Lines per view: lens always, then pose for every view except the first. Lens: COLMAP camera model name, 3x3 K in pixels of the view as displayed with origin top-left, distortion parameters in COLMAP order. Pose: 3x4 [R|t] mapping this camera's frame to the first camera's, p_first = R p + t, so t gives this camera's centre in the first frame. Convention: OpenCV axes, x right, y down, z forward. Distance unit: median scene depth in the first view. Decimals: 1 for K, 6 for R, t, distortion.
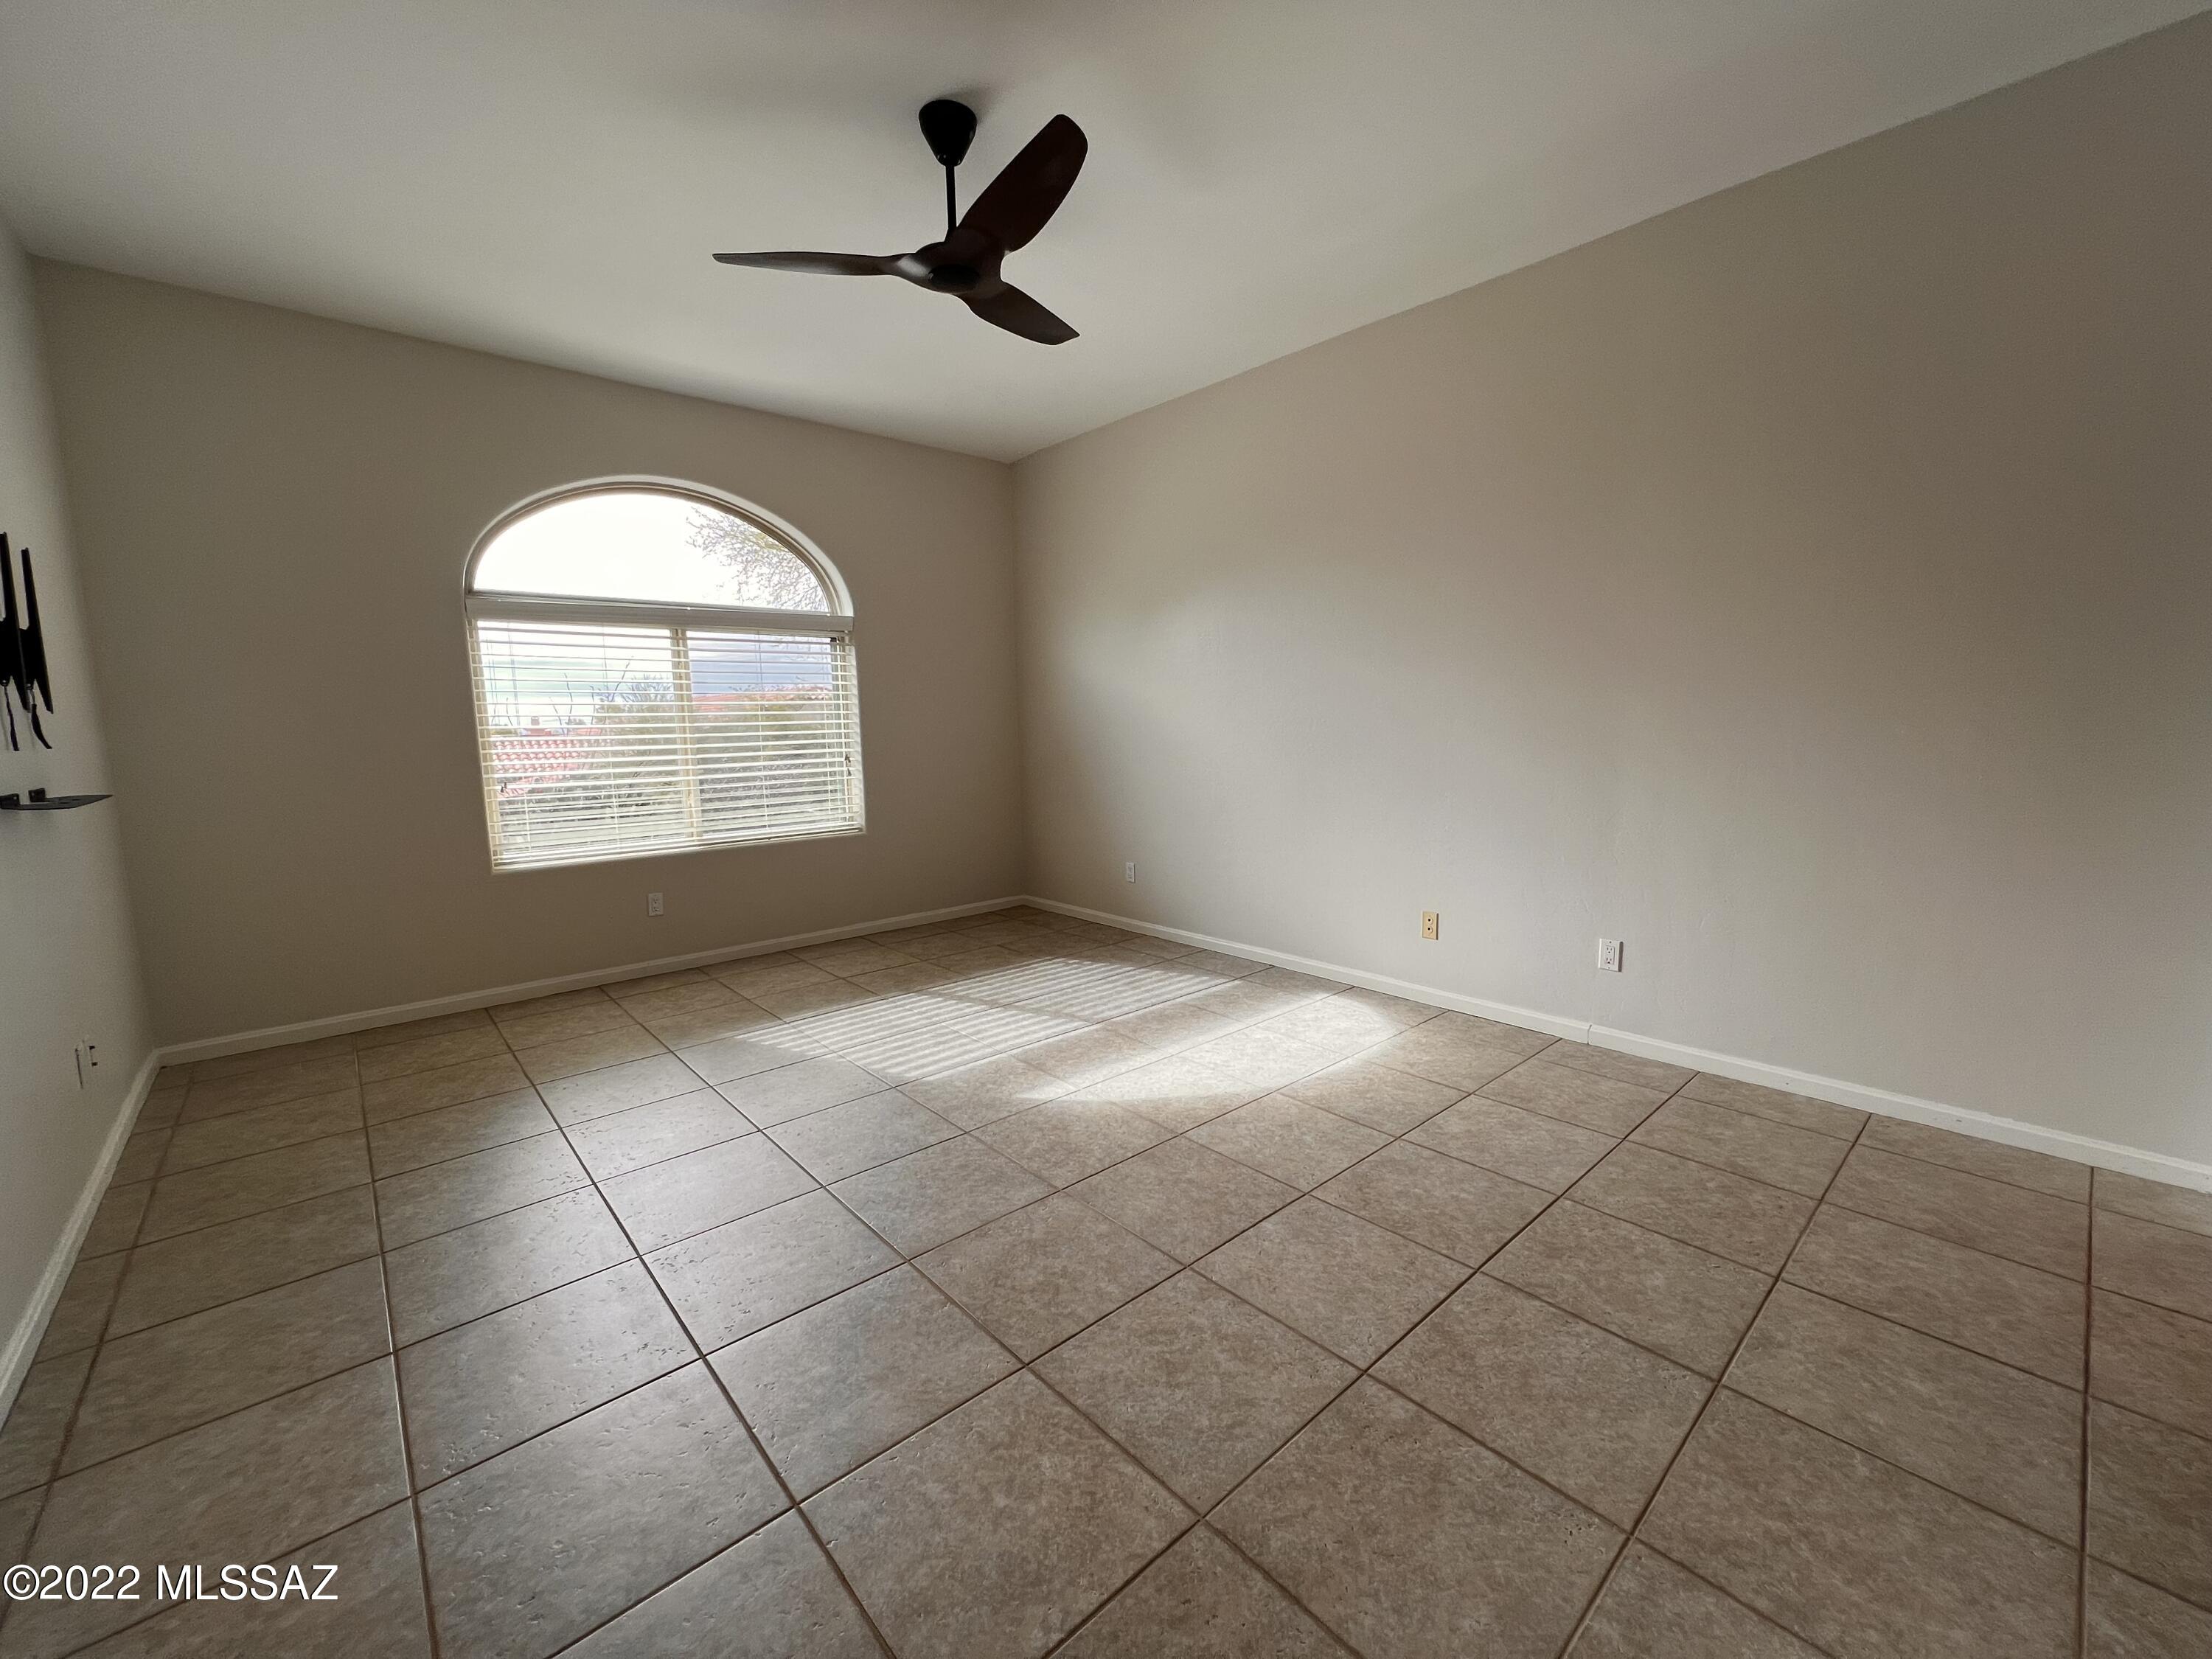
lens RADIAL K [[884.8, 0, 1105.8], [0, 884.8, 830.4], [0, 0, 1]] dist [-0.003599, 0.001027]
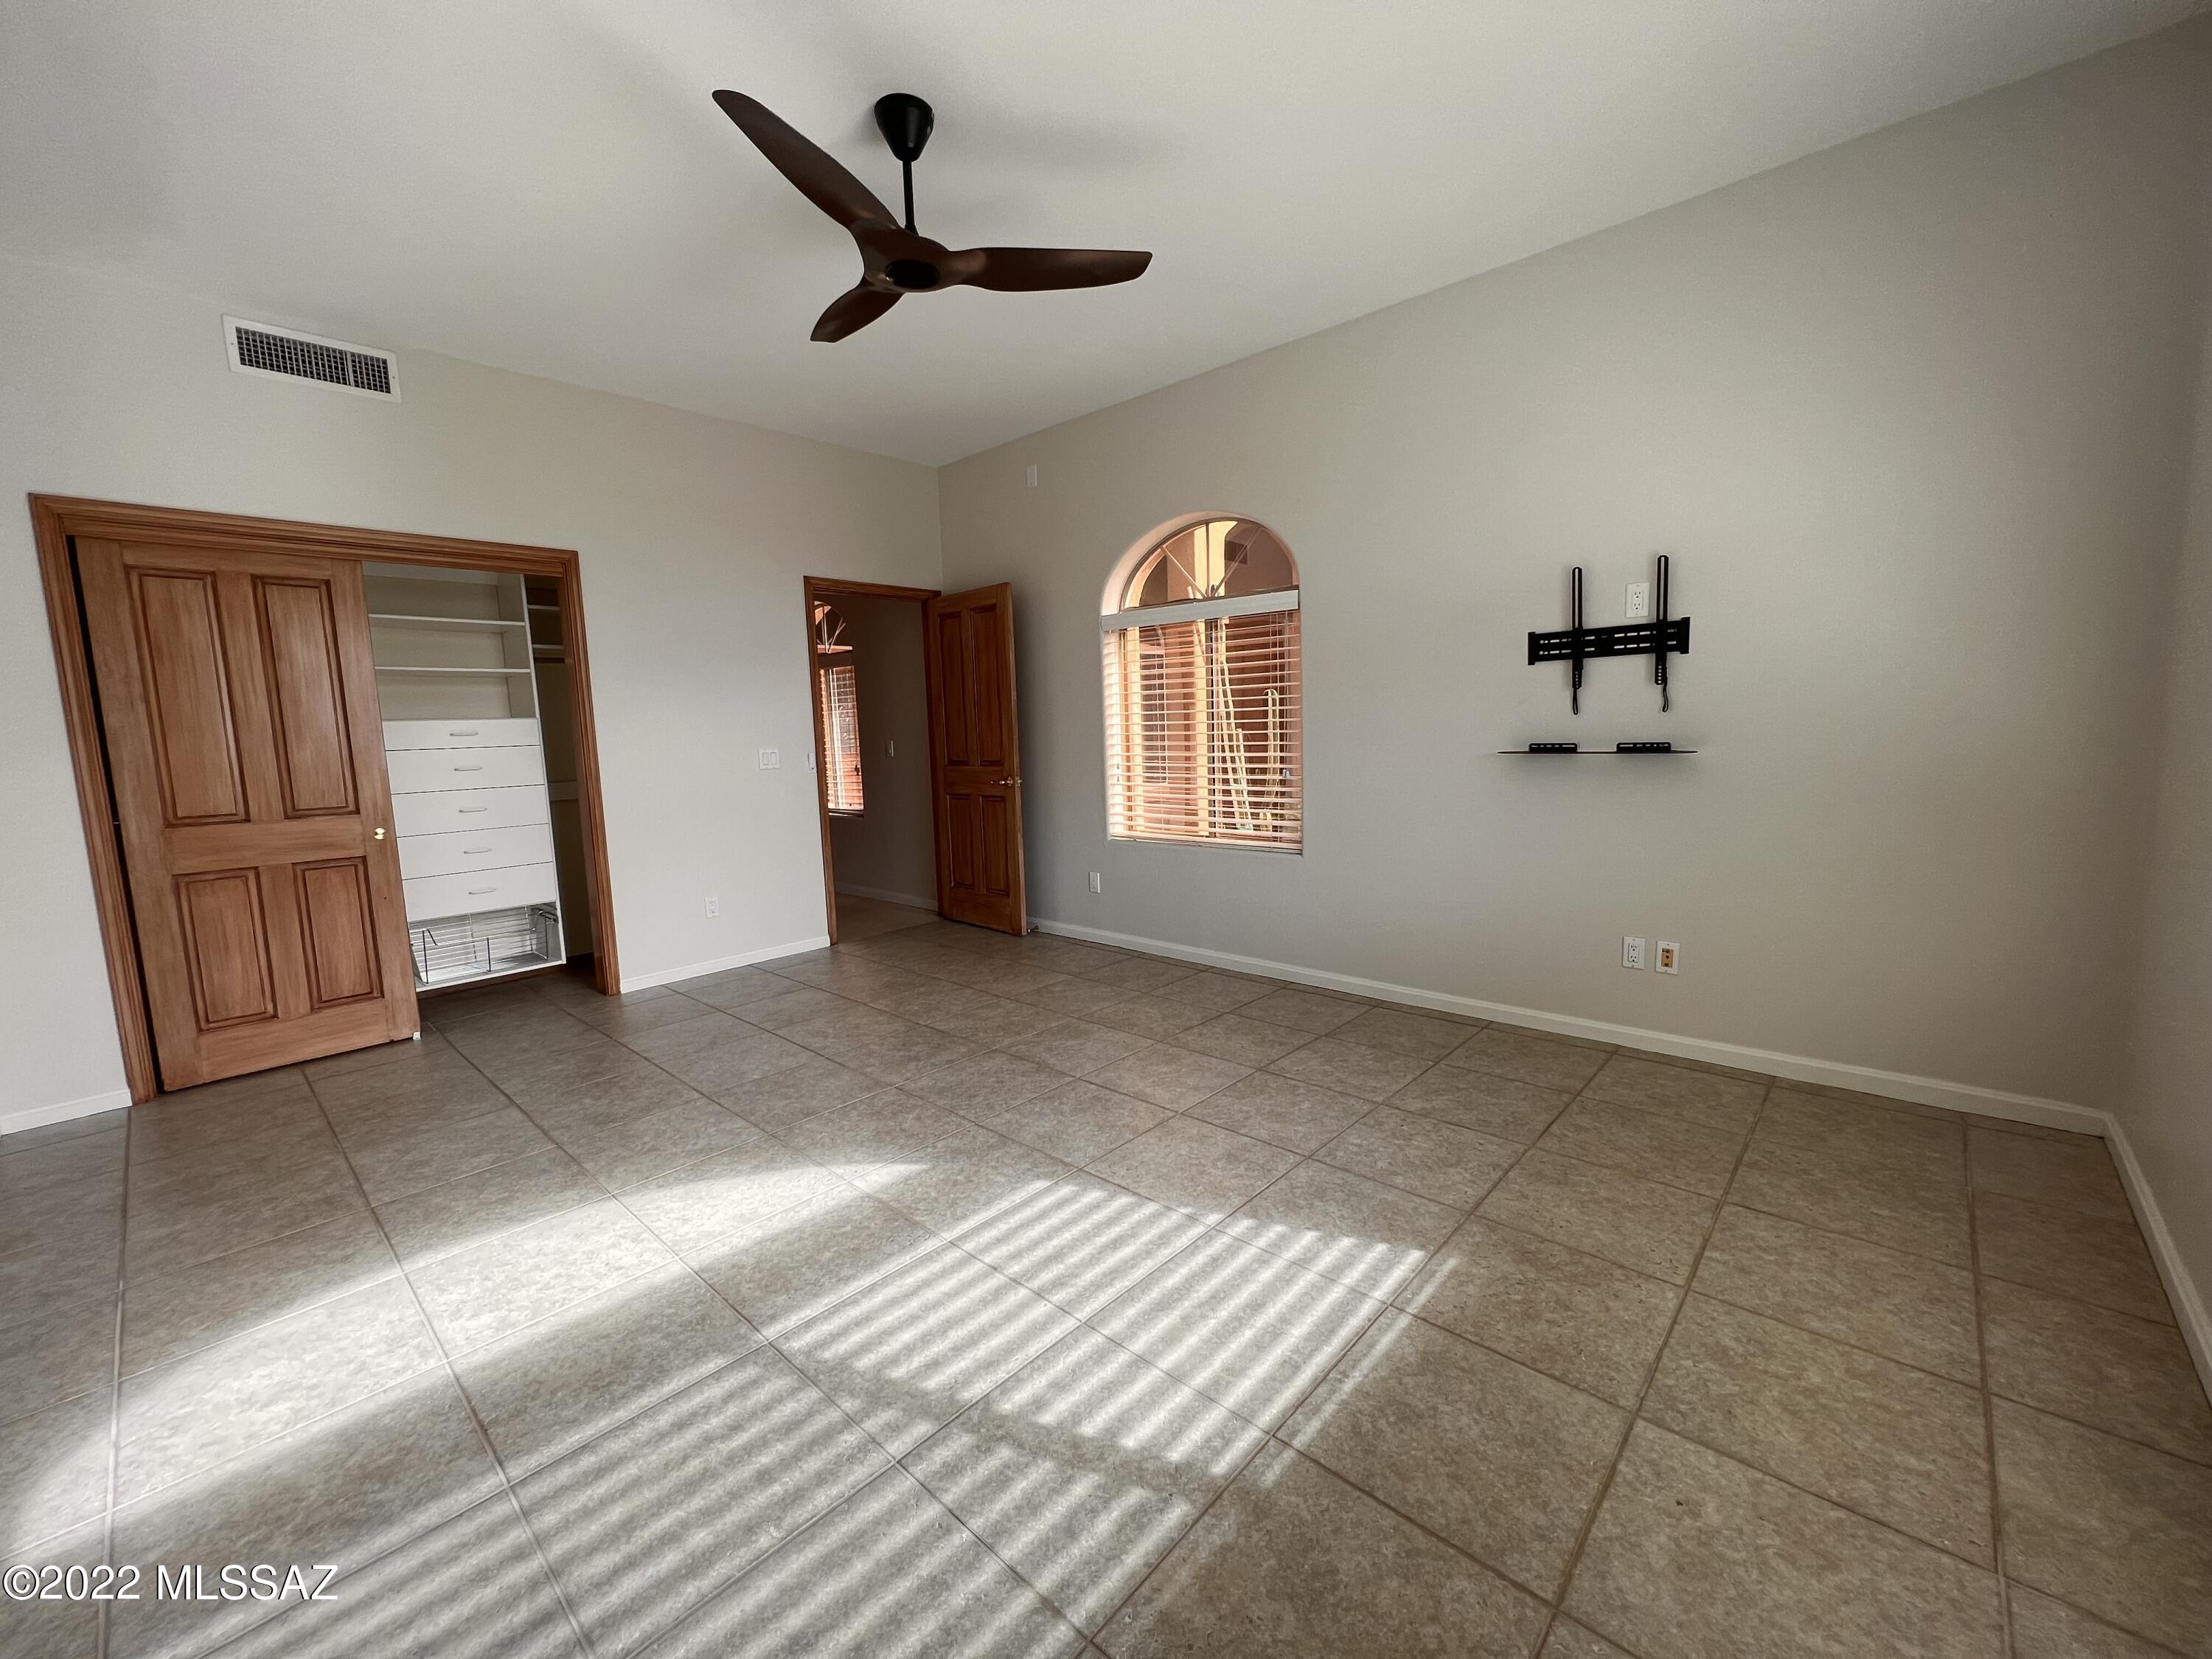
lens RADIAL K [[884.8, 0, 1106.3], [0, 884.8, 827.0], [0, 0, 1]] dist [-0.003599, 0.001027]
pose [[-0.993817, 0.062910, -0.091483, -0.177298], [0.039313, 0.969986, 0.239963, -0.178430], [0.103833, 0.234883, -0.966462, 1.448428]]
